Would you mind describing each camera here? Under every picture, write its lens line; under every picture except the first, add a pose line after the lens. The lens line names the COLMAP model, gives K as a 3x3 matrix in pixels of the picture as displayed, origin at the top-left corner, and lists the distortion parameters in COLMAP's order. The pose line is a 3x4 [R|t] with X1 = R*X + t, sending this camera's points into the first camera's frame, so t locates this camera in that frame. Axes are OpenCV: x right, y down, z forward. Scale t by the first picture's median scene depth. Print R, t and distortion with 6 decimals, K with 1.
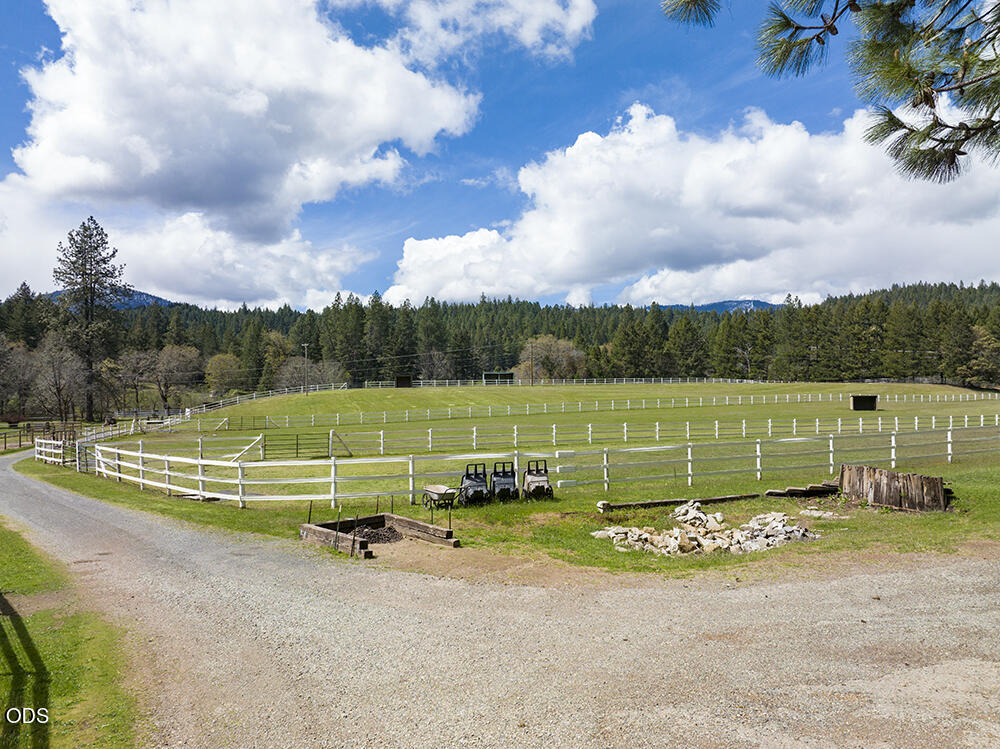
lens RADIAL K [[705.7, 0, 500.0], [0, 705.7, 374.5], [0, 0, 1]] dist [-0.040331, 0.002236]
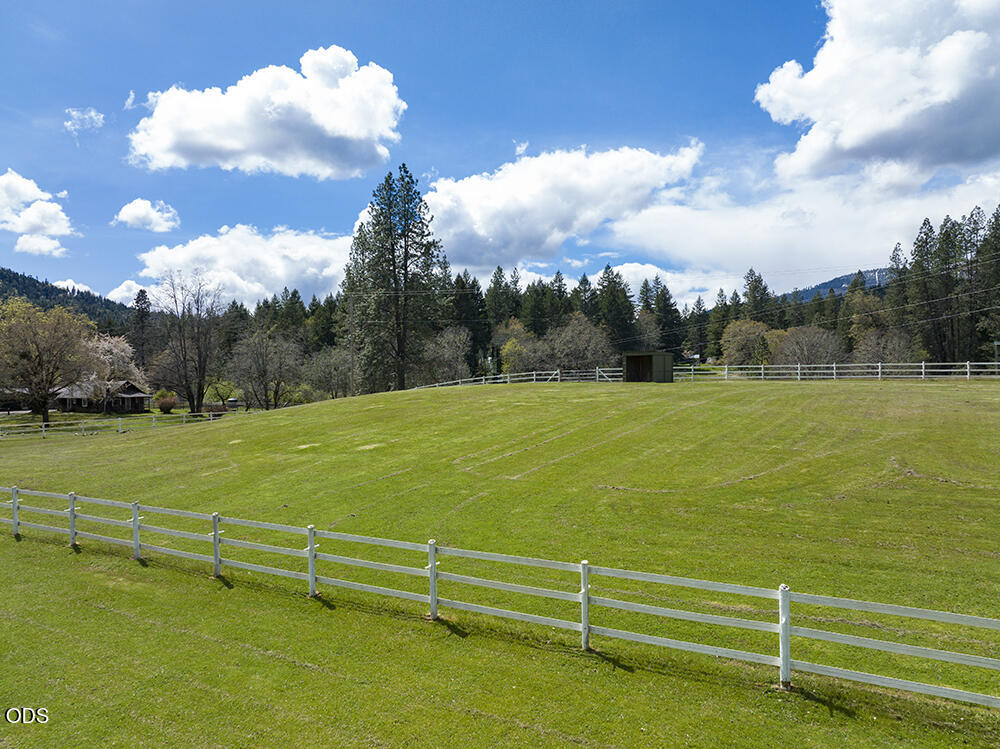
lens RADIAL K [[702.4, 0, 500.0], [0, 702.4, 374.5], [0, 0, 1]] dist [-0.005668, -0.000853]
pose [[0.516543, 0.011690, -0.856181, 0.108854], [0.009258, 0.999772, 0.019237, 0.003602], [0.856211, -0.017863, 0.516318, 0.395864]]
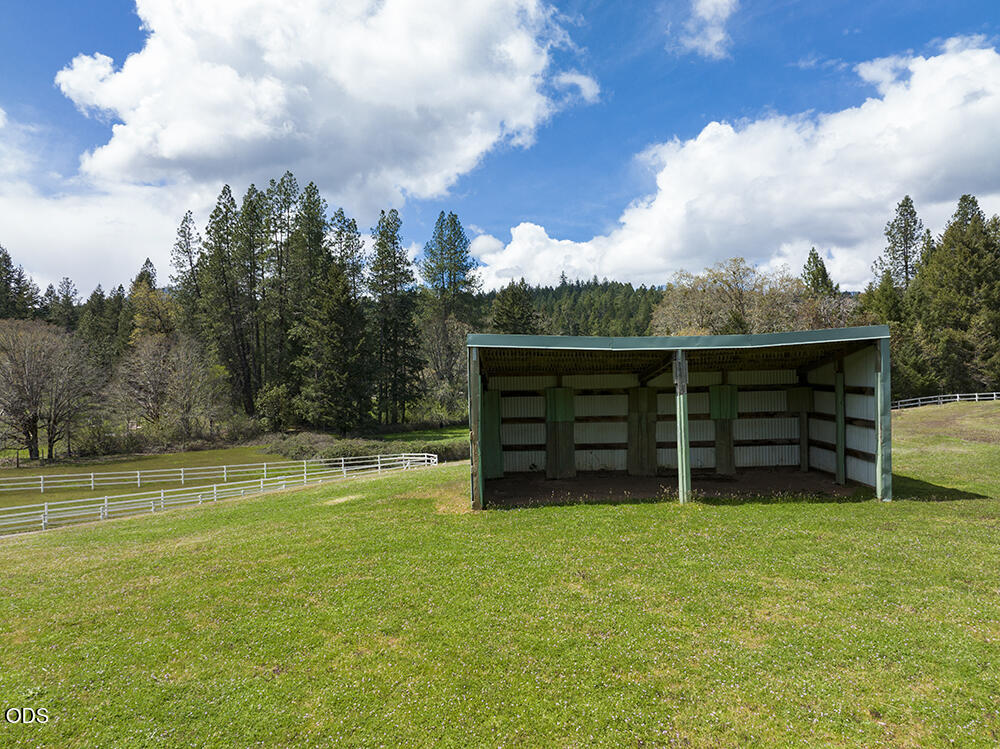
lens RADIAL K [[702.7, 0, 512.8], [0, 702.7, 372.2], [0, 0, 1]] dist [-0.076556, 0.107672]
pose [[0.995164, 0.001345, -0.098223, -0.007276], [-0.001199, 0.999998, 0.001542, 0.000874], [0.098225, -0.001417, 0.995163, 0.627085]]
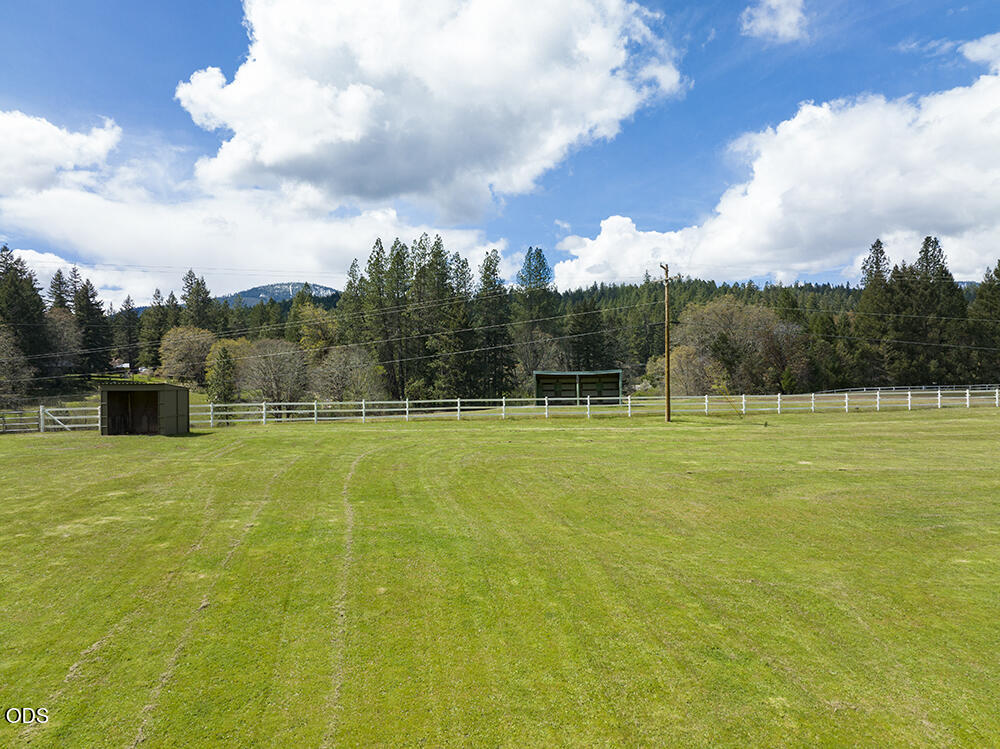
lens RADIAL K [[705.7, 0, 500.0], [0, 705.7, 374.5], [0, 0, 1]] dist [-0.040331, 0.002236]
pose [[0.970839, 0.006010, -0.239659, 0.030228], [-0.002787, 0.999901, 0.013787, -0.003759], [0.239718, -0.012718, 0.970759, 0.442823]]
